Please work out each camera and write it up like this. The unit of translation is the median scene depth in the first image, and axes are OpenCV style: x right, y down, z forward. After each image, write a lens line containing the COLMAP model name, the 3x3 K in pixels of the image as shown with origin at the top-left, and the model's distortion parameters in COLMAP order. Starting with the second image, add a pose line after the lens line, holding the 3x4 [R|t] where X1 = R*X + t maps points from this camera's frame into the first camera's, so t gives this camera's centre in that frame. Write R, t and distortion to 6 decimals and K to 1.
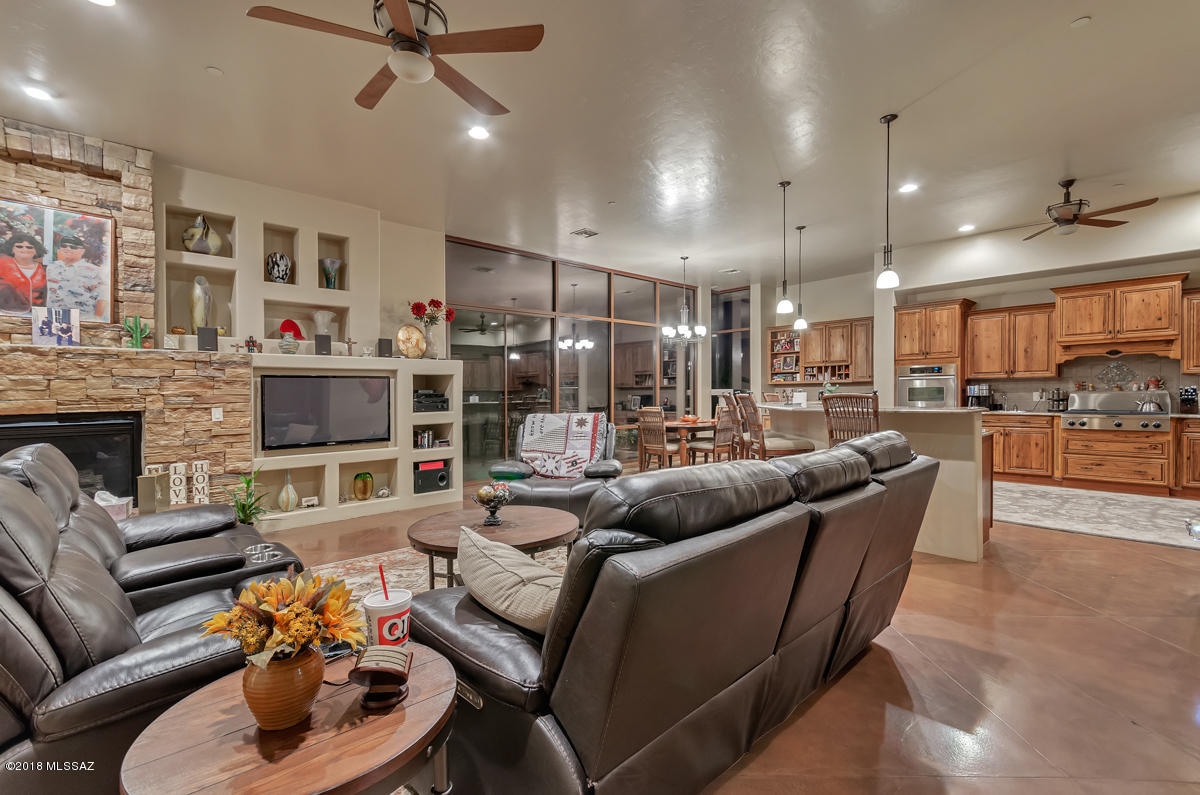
lens RADIAL K [[538.5, 0, 593.2], [0, 538.5, 405.9], [0, 0, 1]] dist [0.009238, -0.001312]
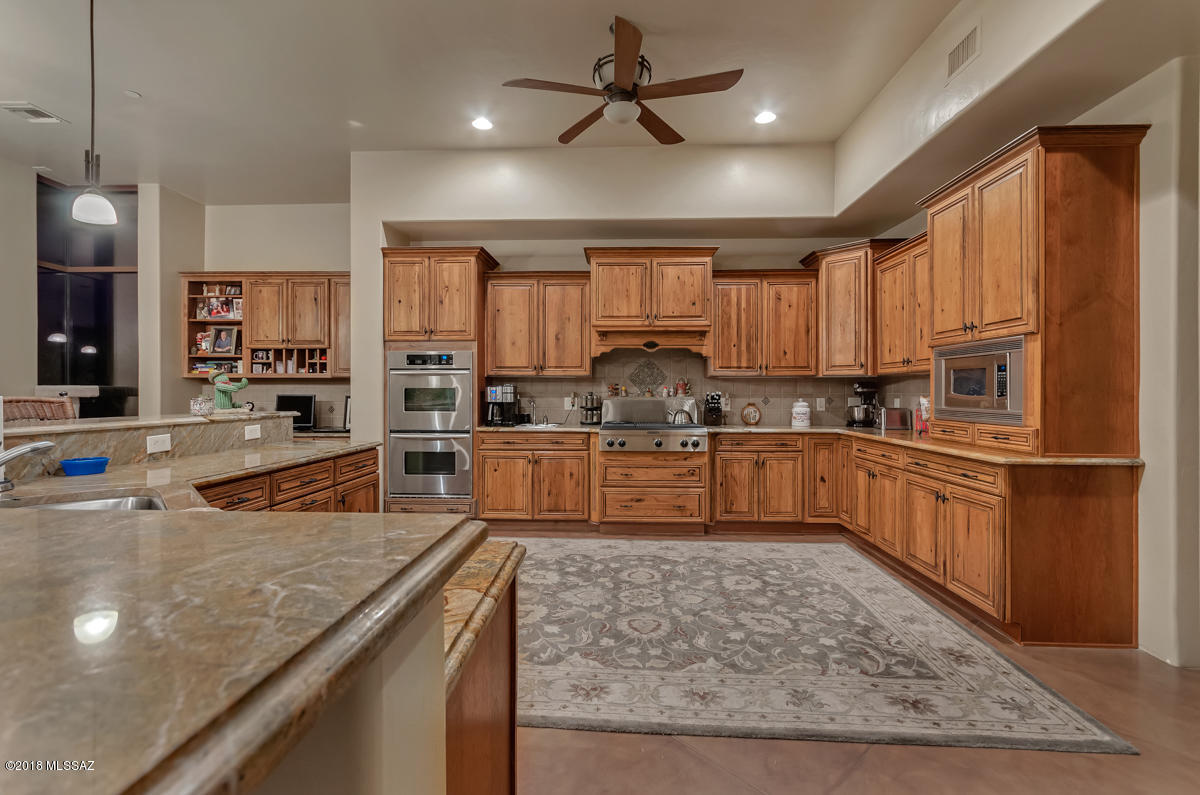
lens RADIAL K [[538.5, 0, 592.5], [0, 538.5, 393.1], [0, 0, 1]] dist [0.009238, -0.001312]
pose [[0.717829, 0.011601, 0.696123, 0.359480], [0.005768, 0.999728, -0.022608, -0.015299], [-0.696196, 0.020244, 0.717567, 0.484428]]
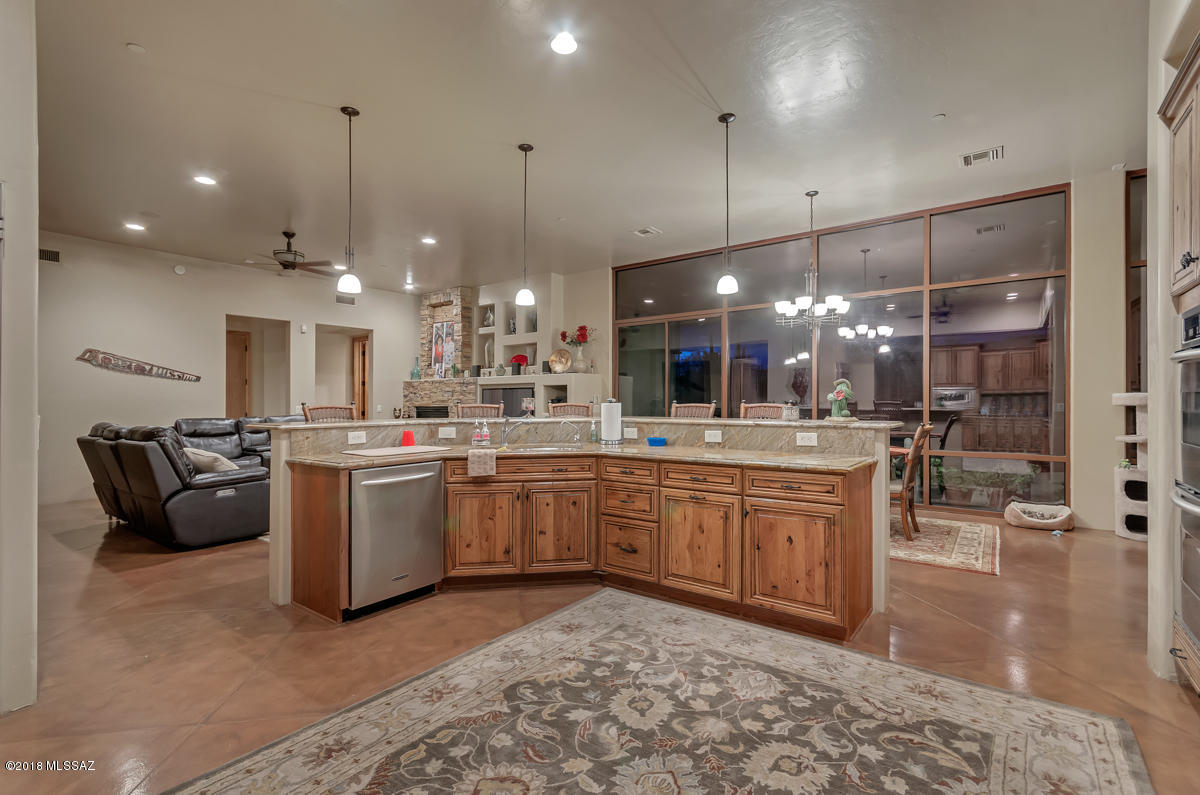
lens RADIAL K [[538.5, 0, 603.6], [0, 538.5, 397.4], [0, 0, 1]] dist [0.009238, -0.001312]
pose [[0.182553, 0.006735, -0.983173, 0.854298], [-0.019650, 0.999802, 0.003200, -0.028028], [0.983000, 0.018735, 0.182649, 0.719858]]
